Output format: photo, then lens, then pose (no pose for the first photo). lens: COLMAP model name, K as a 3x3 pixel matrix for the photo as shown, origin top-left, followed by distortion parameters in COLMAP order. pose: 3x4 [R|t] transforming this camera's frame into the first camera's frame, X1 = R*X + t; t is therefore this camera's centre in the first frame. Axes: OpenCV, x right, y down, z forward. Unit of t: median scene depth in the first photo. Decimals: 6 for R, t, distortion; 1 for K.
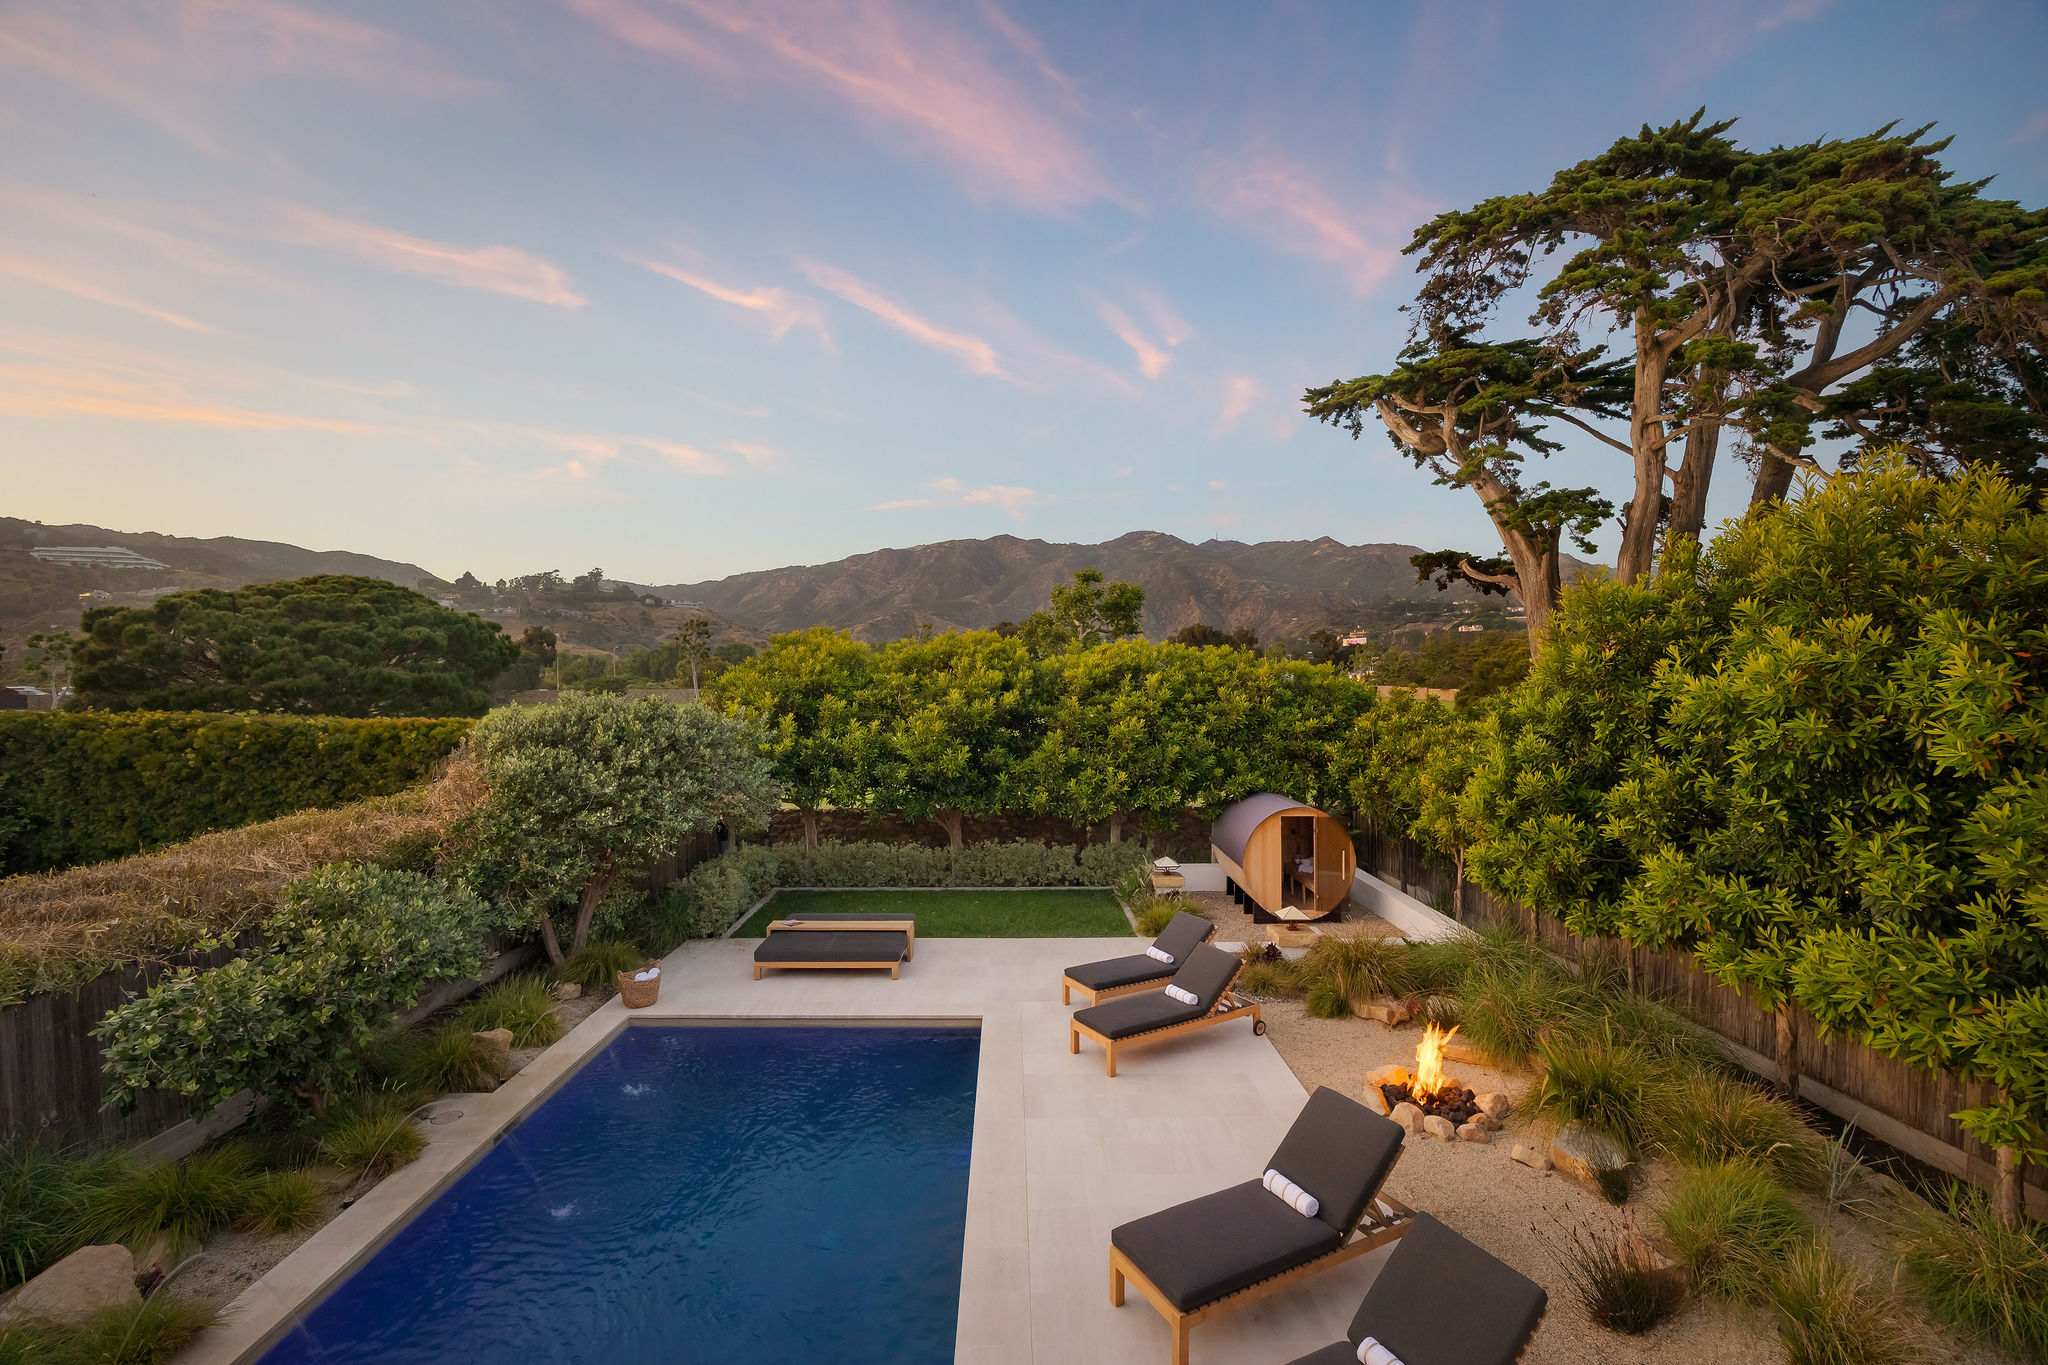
lens RADIAL K [[881.4, 0, 1014.3], [0, 881.4, 678.5], [0, 0, 1]] dist [-0.016444, -0.000345]
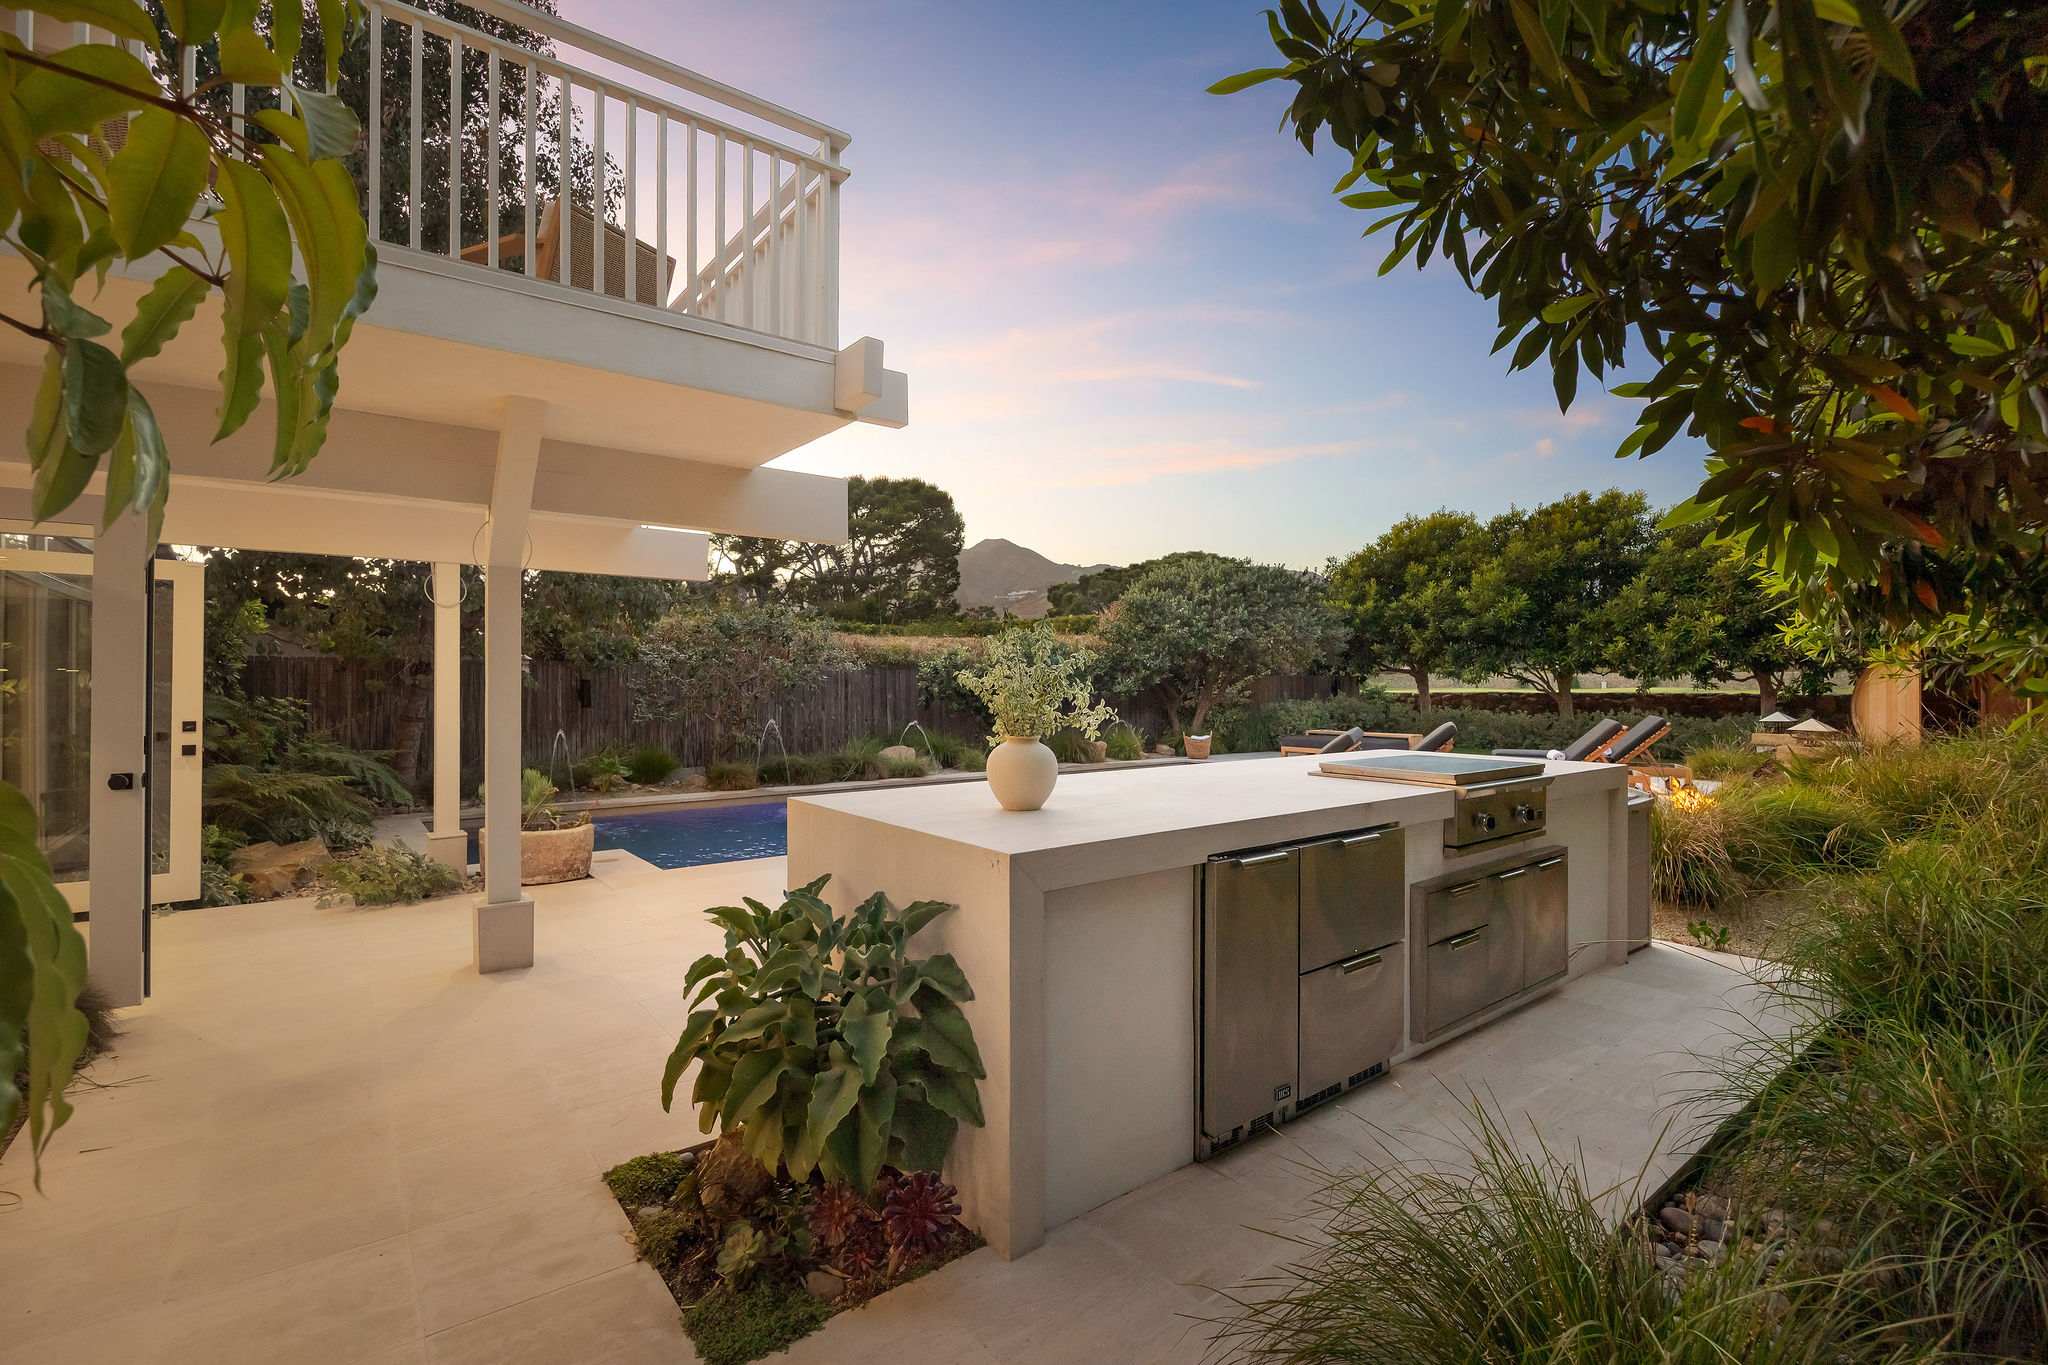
lens RADIAL K [[881.4, 0, 1034.9], [0, 881.4, 683.4], [0, 0, 1]] dist [-0.016444, -0.000345]
pose [[0.595436, 0.007283, -0.803370, 0.395599], [-0.003443, 0.999973, 0.006513, 0.163097], [0.803395, -0.001112, 0.595445, -0.057870]]
